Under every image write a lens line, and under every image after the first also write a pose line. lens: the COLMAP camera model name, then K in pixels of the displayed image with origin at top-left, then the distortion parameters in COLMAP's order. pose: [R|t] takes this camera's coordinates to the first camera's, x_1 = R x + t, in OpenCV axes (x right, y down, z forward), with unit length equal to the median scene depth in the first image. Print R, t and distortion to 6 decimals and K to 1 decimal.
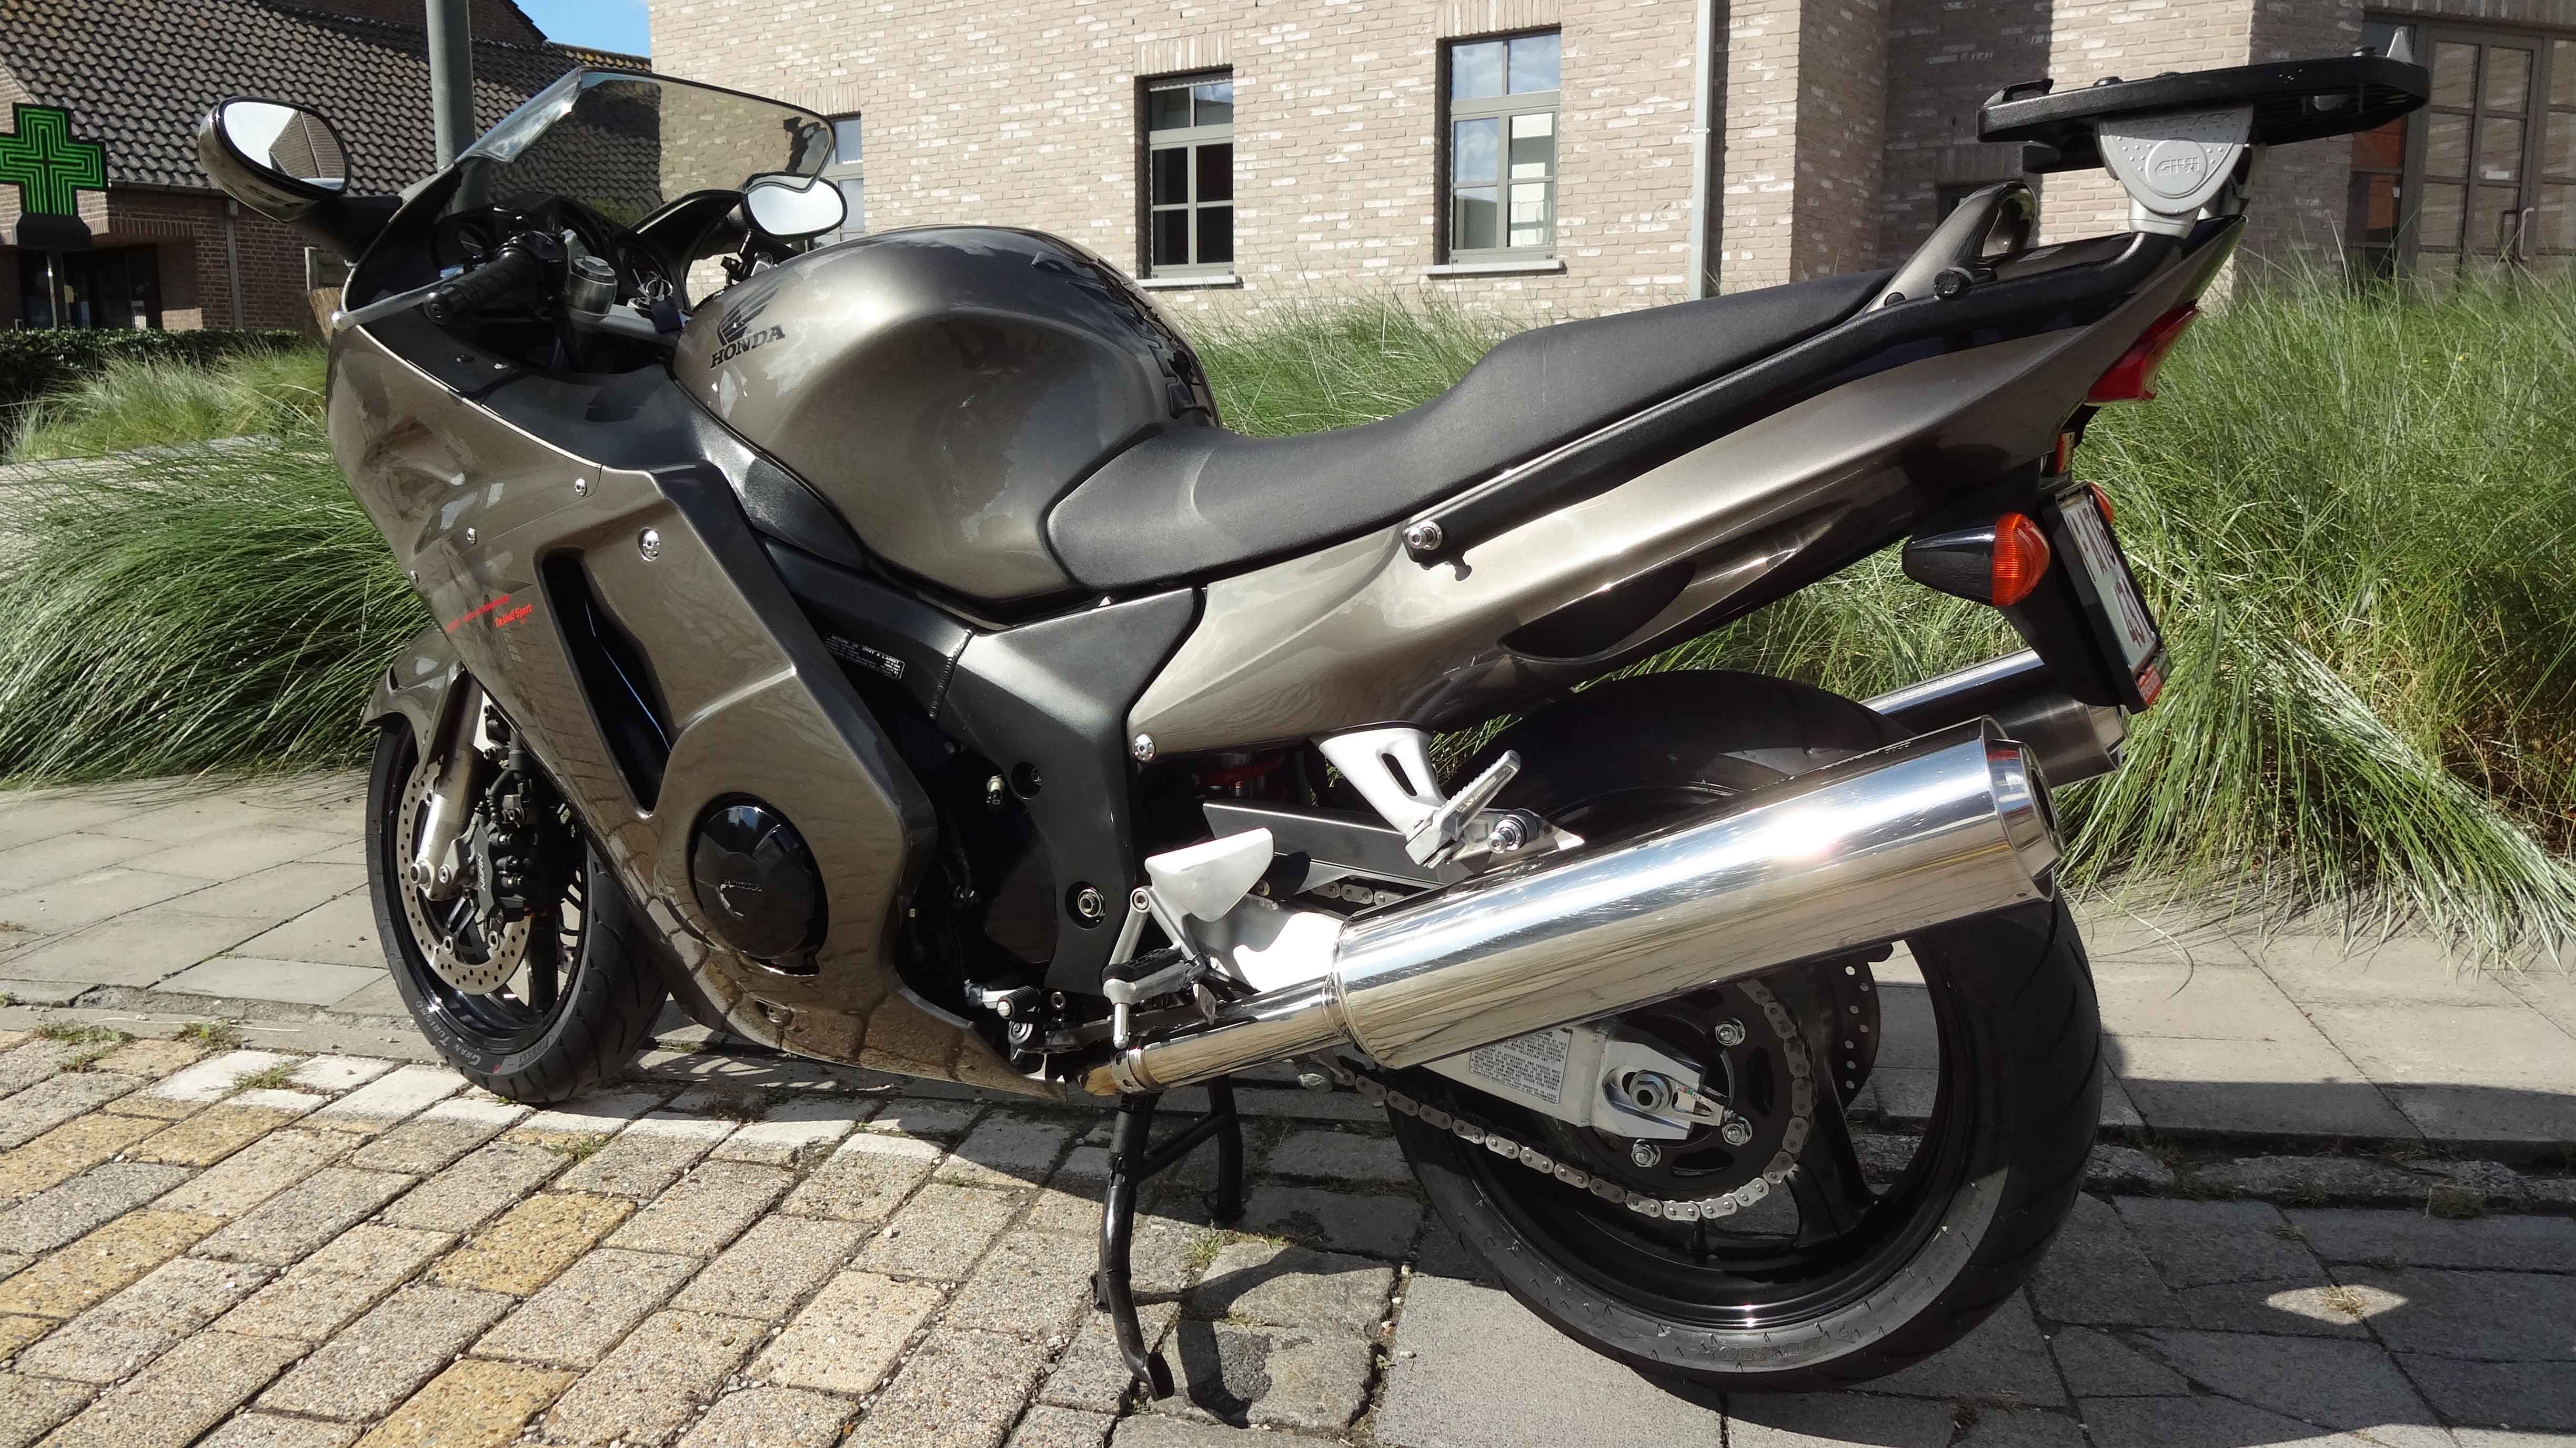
lens RADIAL K [[1968.1, 0, 1288.0], [0, 1968.1, 724.0], [0, 0, 1]] dist [-0.001128, -0.010465]
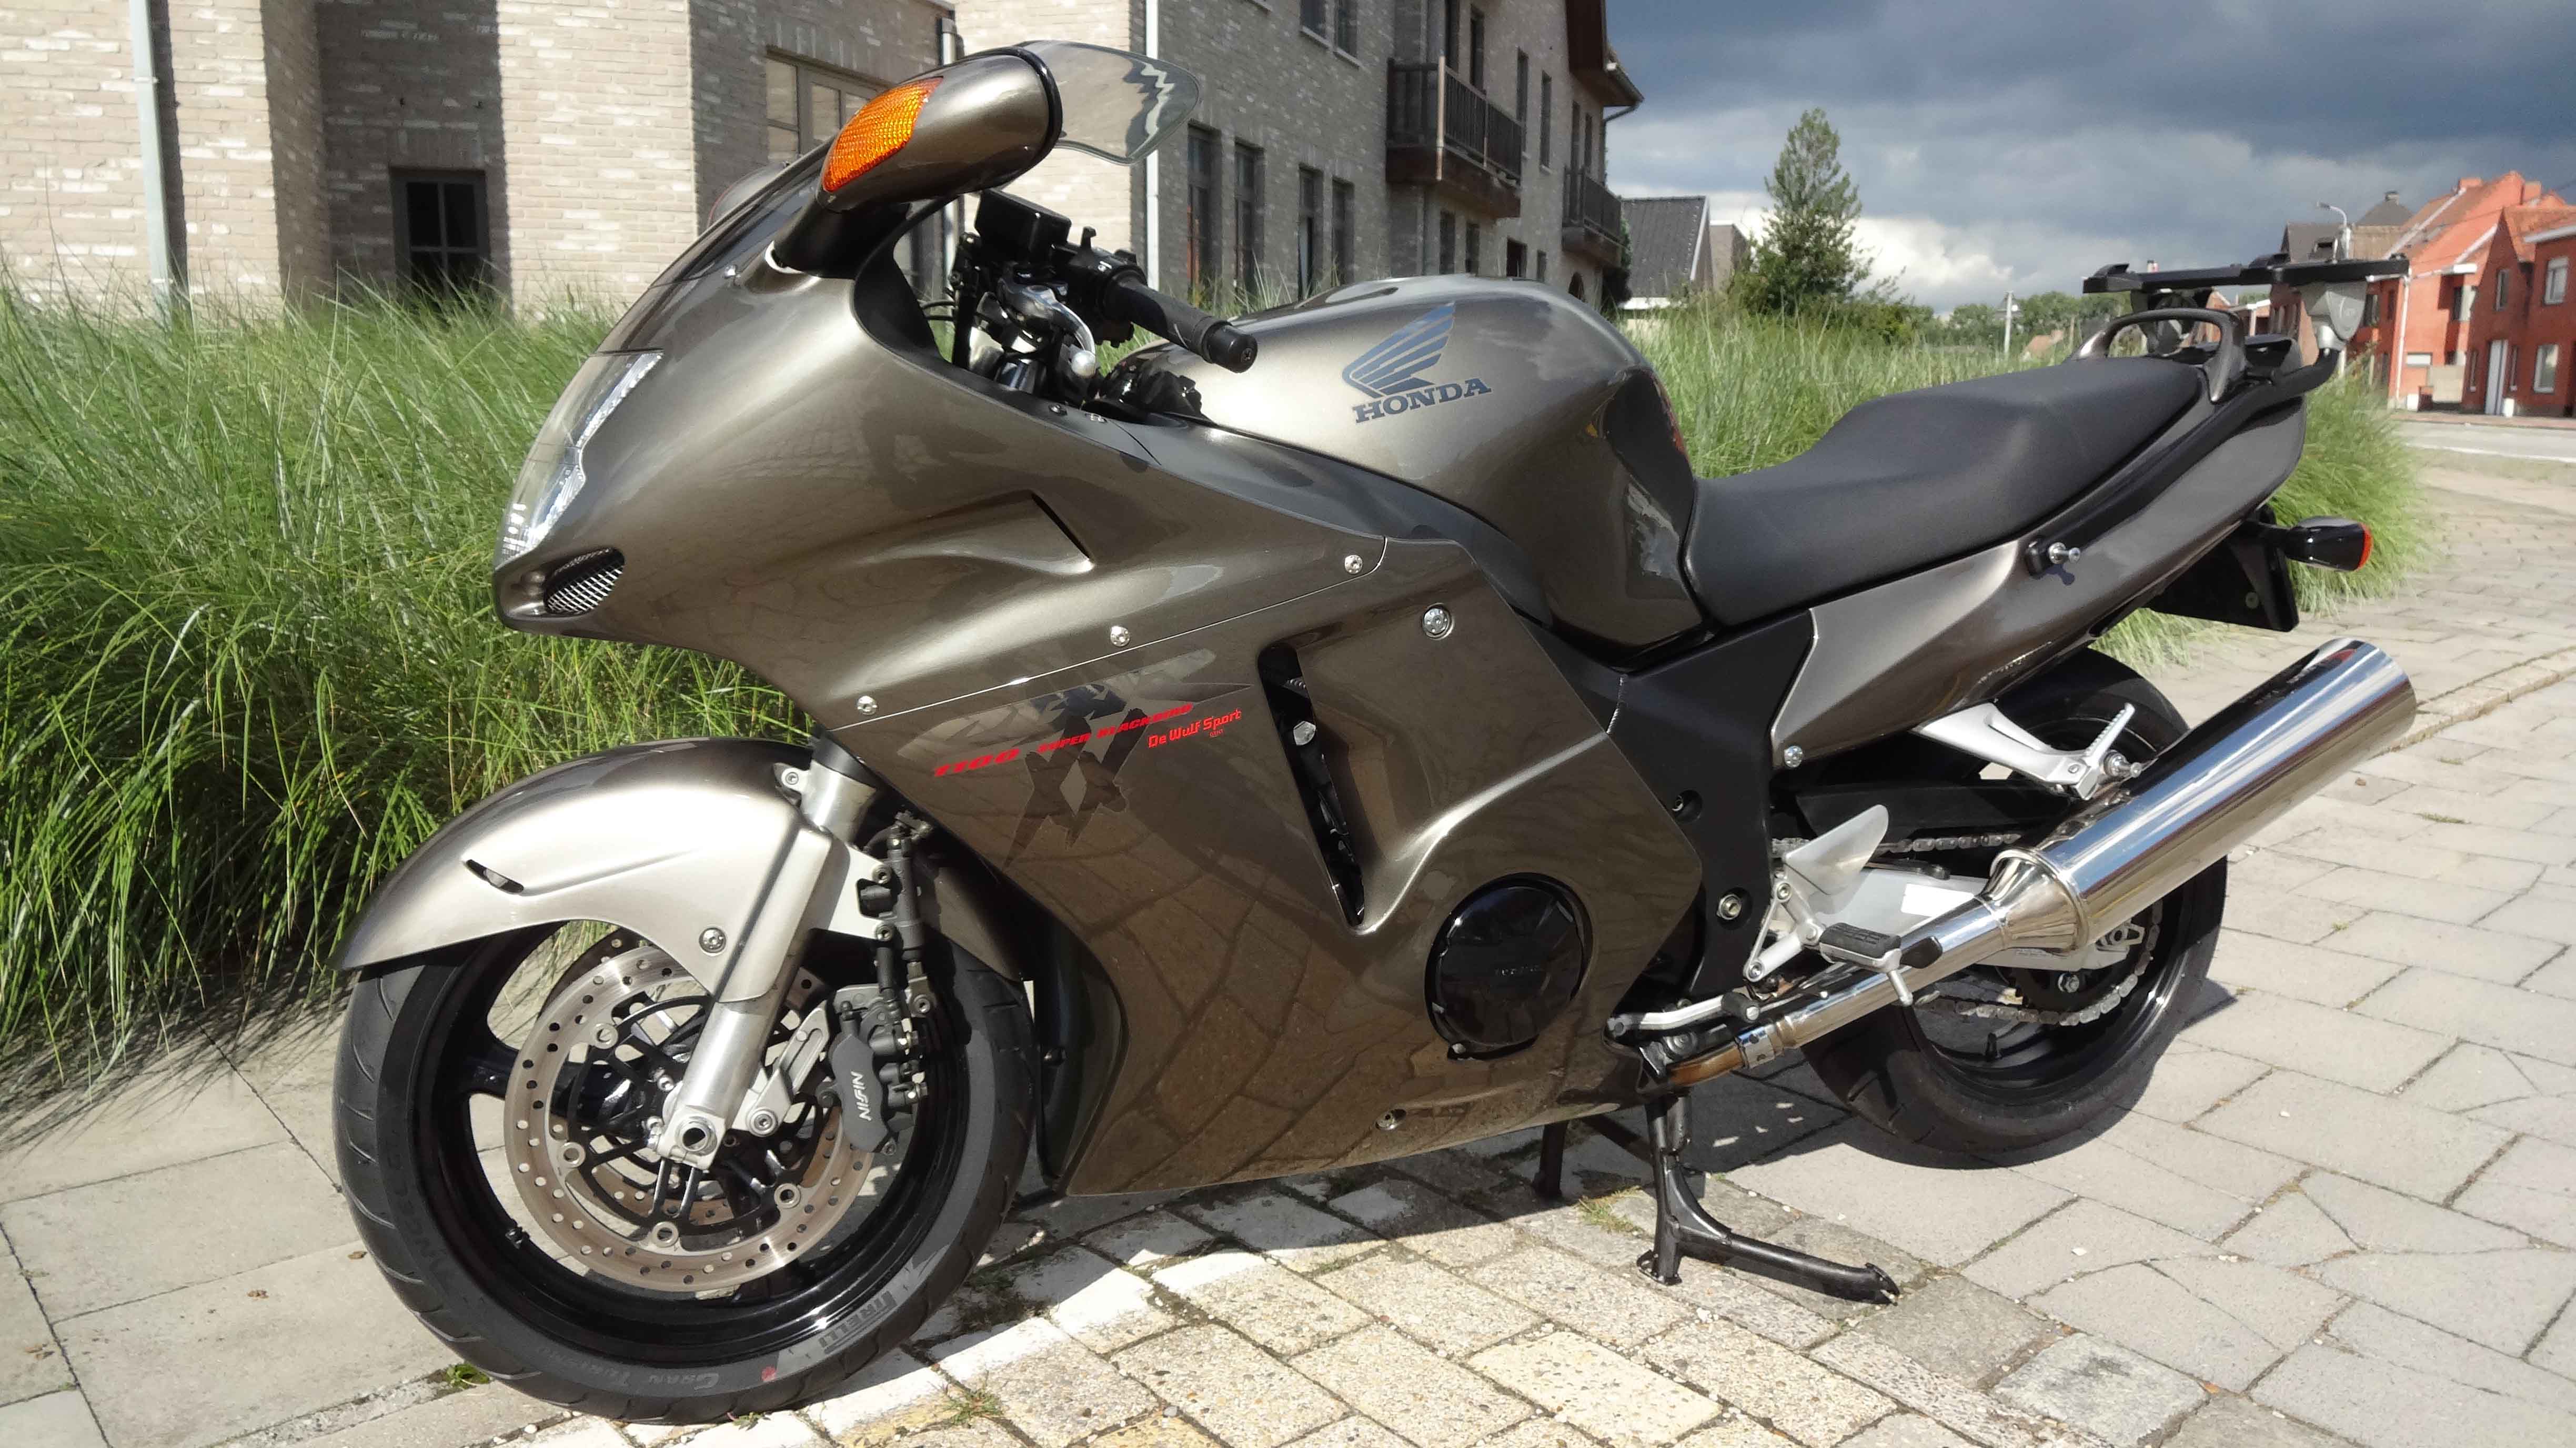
lens RADIAL K [[1988.4, 0, 1288.0], [0, 1988.4, 724.0], [0, 0, 1]] dist [-0.013059, -0.008570]
pose [[0.581214, -0.128385, 0.803559, -0.229826], [0.120781, 0.990149, 0.070835, -0.024664], [-0.804737, 0.055885, 0.590995, 0.107968]]
